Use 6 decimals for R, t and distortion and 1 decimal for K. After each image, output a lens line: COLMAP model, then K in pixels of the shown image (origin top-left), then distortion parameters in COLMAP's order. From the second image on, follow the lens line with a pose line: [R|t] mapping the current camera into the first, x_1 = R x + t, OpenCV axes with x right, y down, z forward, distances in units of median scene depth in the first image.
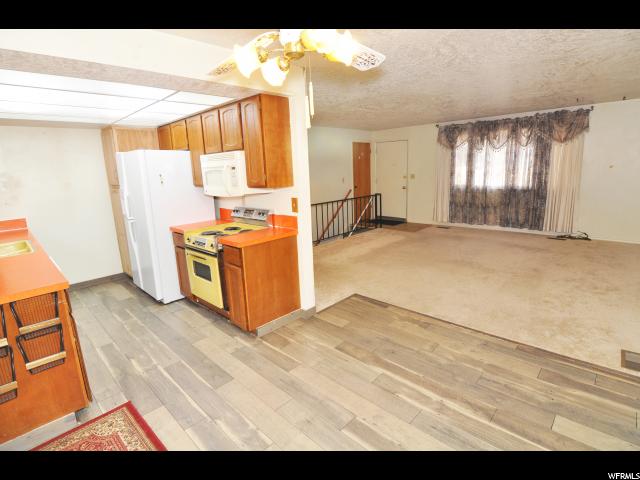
lens RADIAL K [[305.2, 0, 322.2], [0, 305.2, 231.3], [0, 0, 1]] dist [-0.018942, -0.003046]
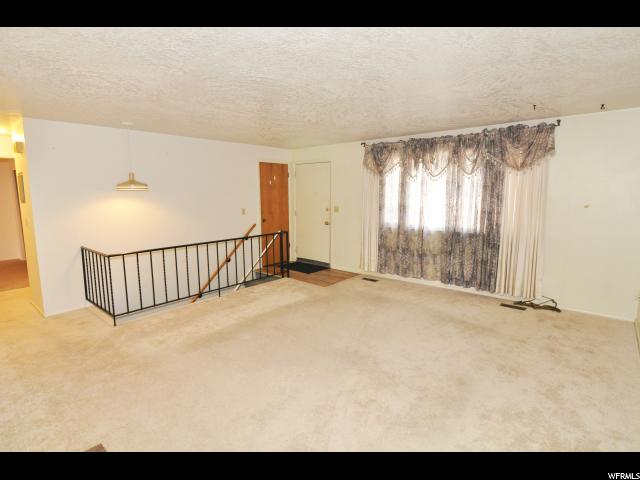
lens RADIAL K [[315.2, 0, 318.0], [0, 315.2, 238.9], [0, 0, 1]] dist [-0.024111, -0.000249]
pose [[0.998837, 0.026172, 0.040492, 0.259663], [-0.023792, 0.998023, -0.058175, -0.068995], [-0.041935, 0.057143, 0.997485, 0.256798]]
